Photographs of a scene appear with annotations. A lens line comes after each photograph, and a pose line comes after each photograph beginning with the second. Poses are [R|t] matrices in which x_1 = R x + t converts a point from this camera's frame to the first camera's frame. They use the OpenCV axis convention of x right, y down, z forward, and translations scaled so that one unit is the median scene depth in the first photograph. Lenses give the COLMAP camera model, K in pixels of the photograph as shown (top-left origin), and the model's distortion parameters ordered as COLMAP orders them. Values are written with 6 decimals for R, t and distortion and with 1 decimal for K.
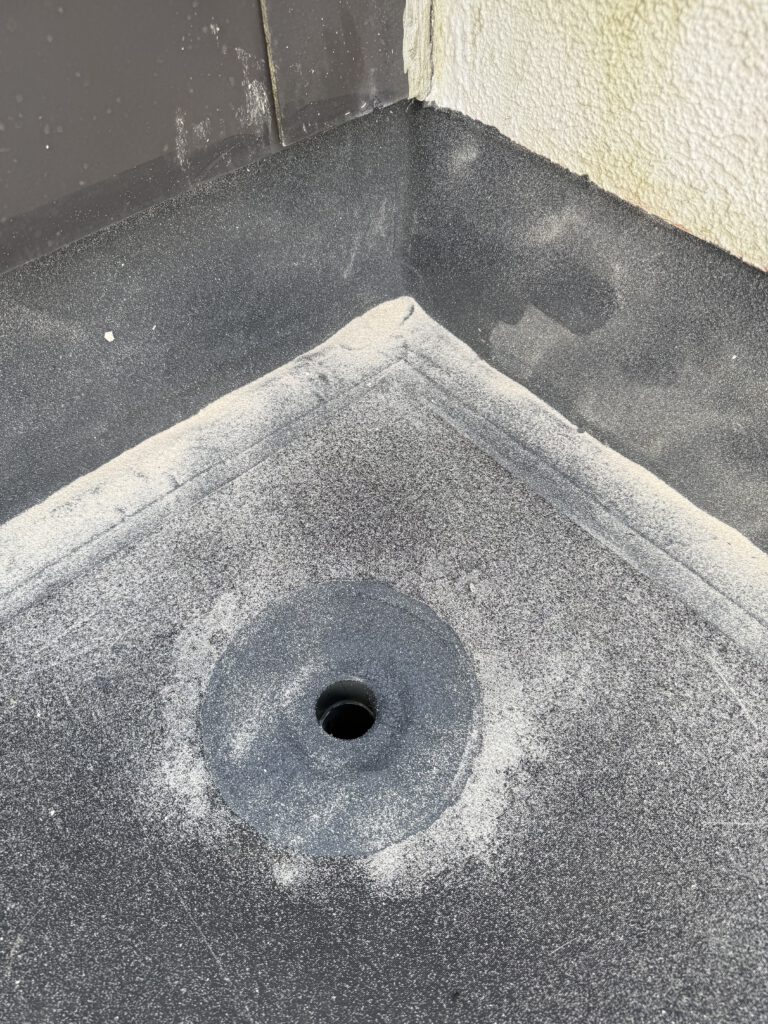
lens RADIAL K [[712.8, 0, 382.2], [0, 712.8, 517.2], [0, 0, 1]] dist [0.007457, -0.006668]
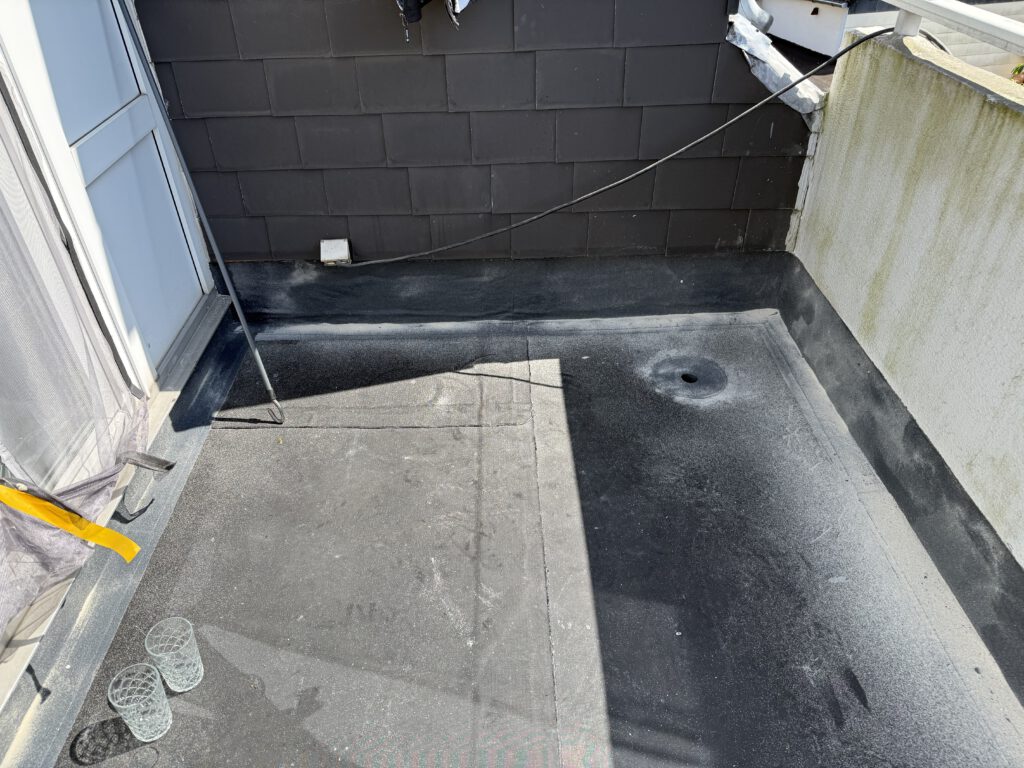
lens RADIAL K [[712.8, 0, 511.4], [0, 712.8, 378.8], [0, 0, 1]] dist [0.007457, -0.006668]
pose [[0.754793, 0.364771, -0.545188, 1.200383], [-0.505621, 0.853014, -0.129284, 1.140736], [0.417894, 0.373241, 0.828285, -2.341994]]
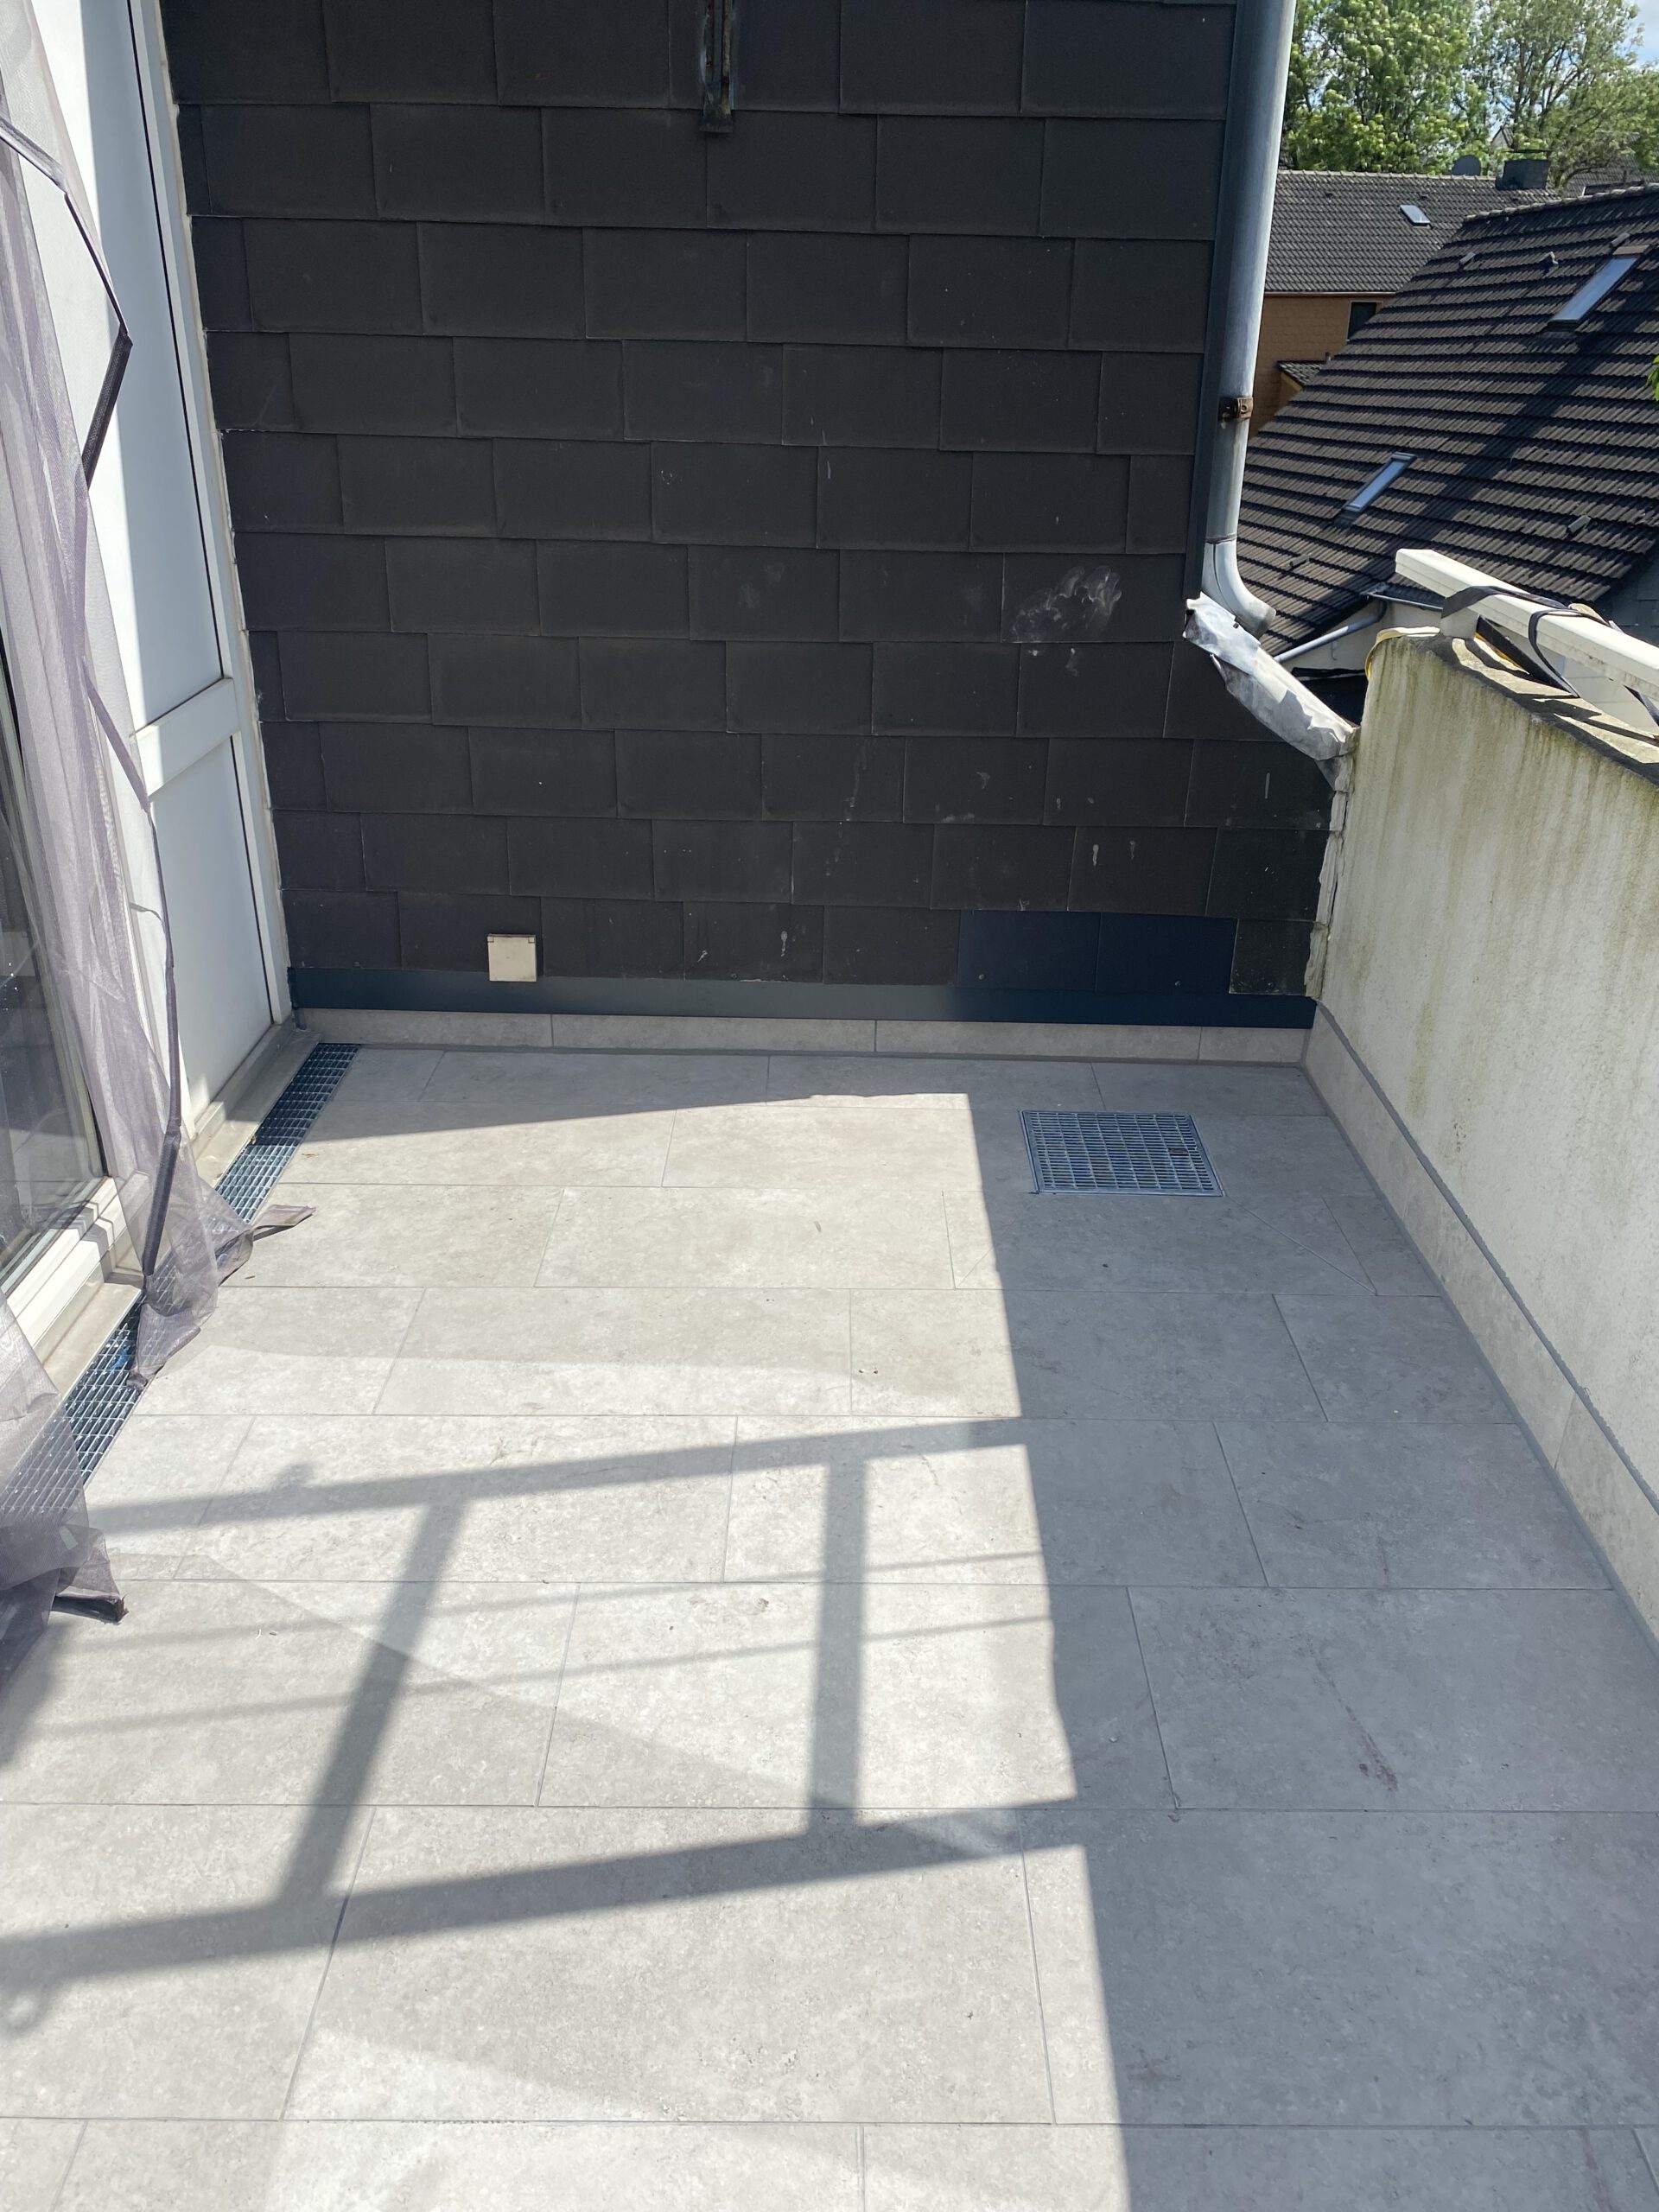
lens RADIAL K [[1644.9, 0, 827.6], [0, 1644.9, 1104.9], [0, 0, 1]] dist [0.004390, -0.003035]
pose [[0.735680, 0.290055, -0.612081, 2.012754], [-0.545860, 0.788911, -0.282234, 1.744818], [0.401014, 0.541745, 0.738715, -2.873939]]
